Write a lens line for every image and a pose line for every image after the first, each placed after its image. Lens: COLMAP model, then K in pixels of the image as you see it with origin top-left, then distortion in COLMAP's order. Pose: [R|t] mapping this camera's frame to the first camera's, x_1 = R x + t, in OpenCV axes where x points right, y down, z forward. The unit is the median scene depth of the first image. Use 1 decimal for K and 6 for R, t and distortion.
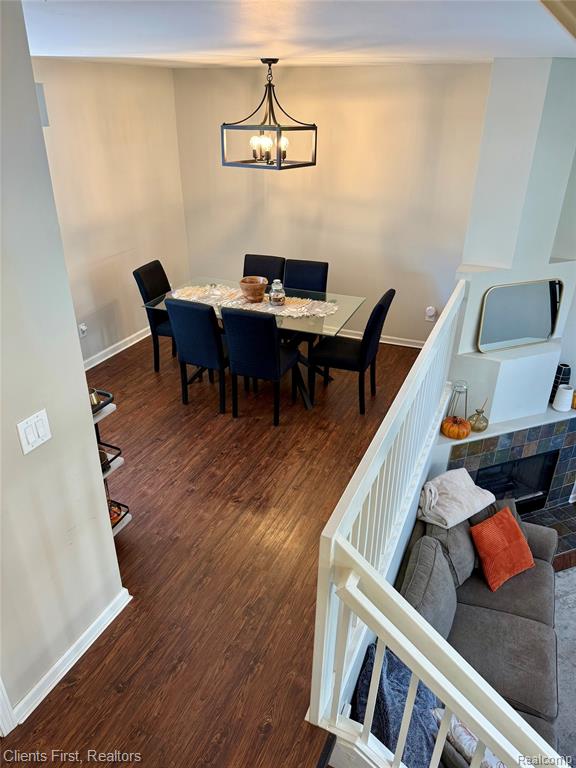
lens RADIAL K [[533.7, 0, 288.0], [0, 533.7, 384.0], [0, 0, 1]] dist [0.091555, -0.157754]
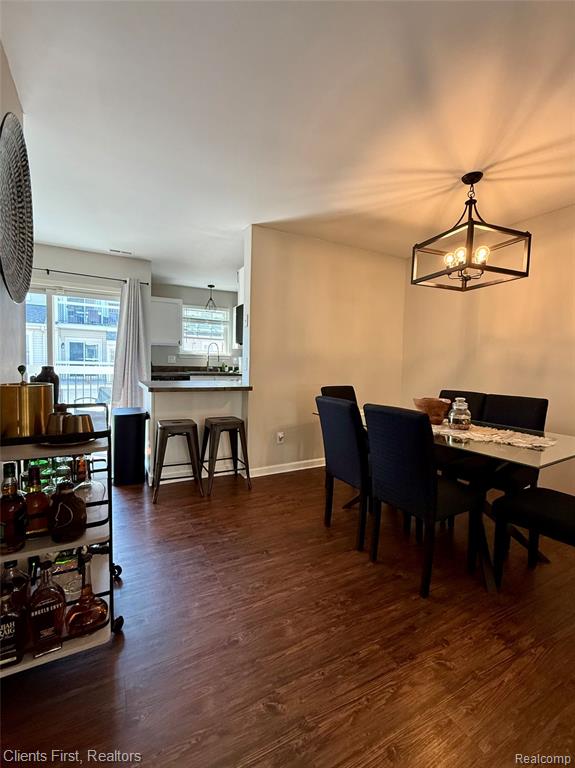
lens RADIAL K [[337.1, 0, 287.5], [0, 337.1, 384.0], [0, 0, 1]] dist [-0.002742, -0.000486]
pose [[0.784246, 0.044311, -0.618866, 0.088916], [-0.295617, 0.903639, -0.309914, 0.019351], [0.545499, 0.425996, 0.721774, 0.497509]]
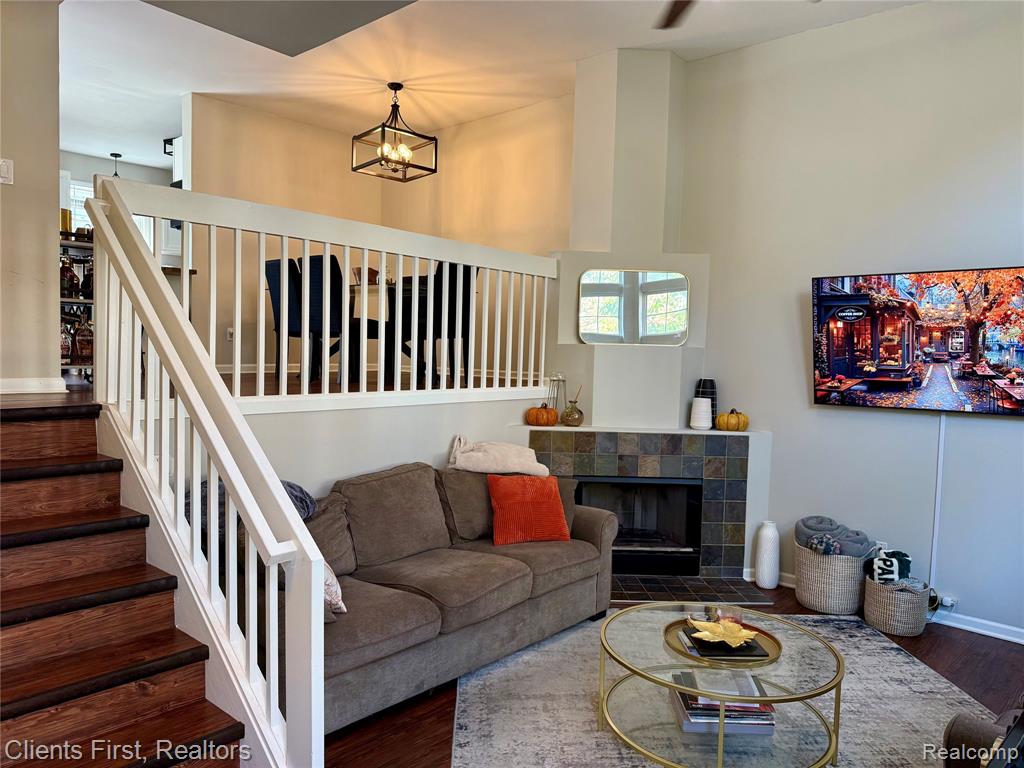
lens RADIAL K [[731.6, 0, 512.0], [0, 731.6, 384.0], [0, 0, 1]] dist [0.097893, -0.176801]
pose [[0.945288, 0.025416, -0.325245, 0.692591], [-0.161746, 0.902313, -0.399586, 0.543478], [0.283317, 0.430331, 0.857057, -0.030201]]
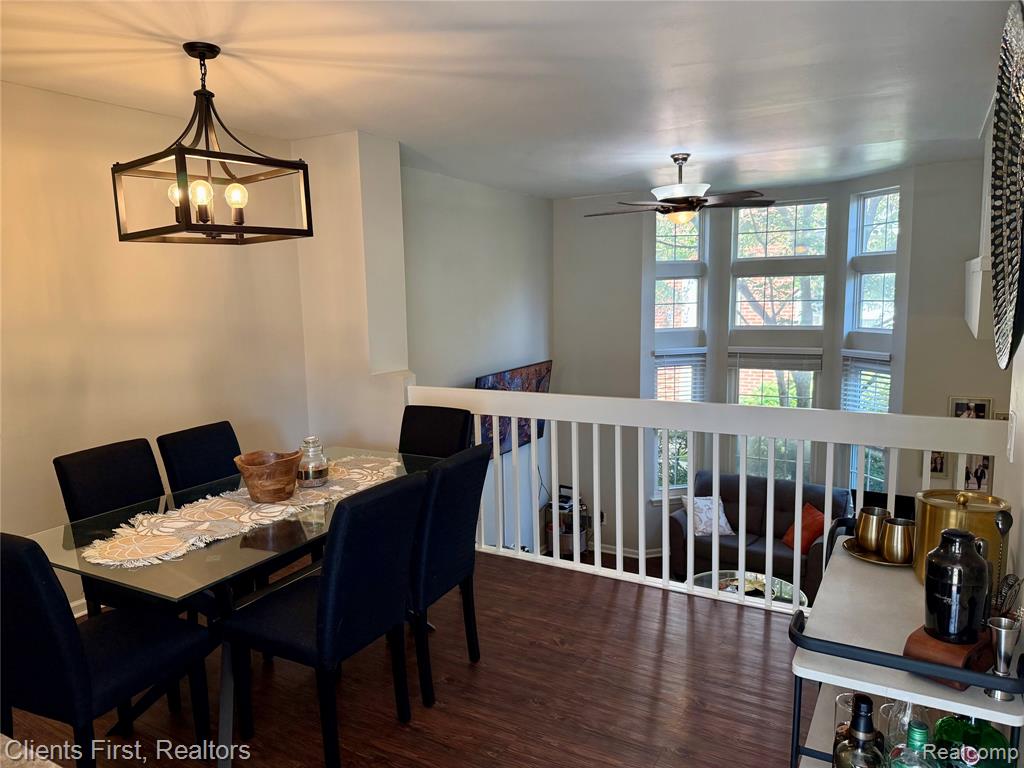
lens RADIAL K [[731.6, 0, 512.0], [0, 731.6, 384.0], [0, 0, 1]] dist [0.097893, -0.176801]
pose [[0.114421, -0.149451, 0.982126, -0.700011], [0.476222, 0.875876, 0.077801, -0.205716], [-0.871849, 0.458808, 0.171391, 0.696848]]
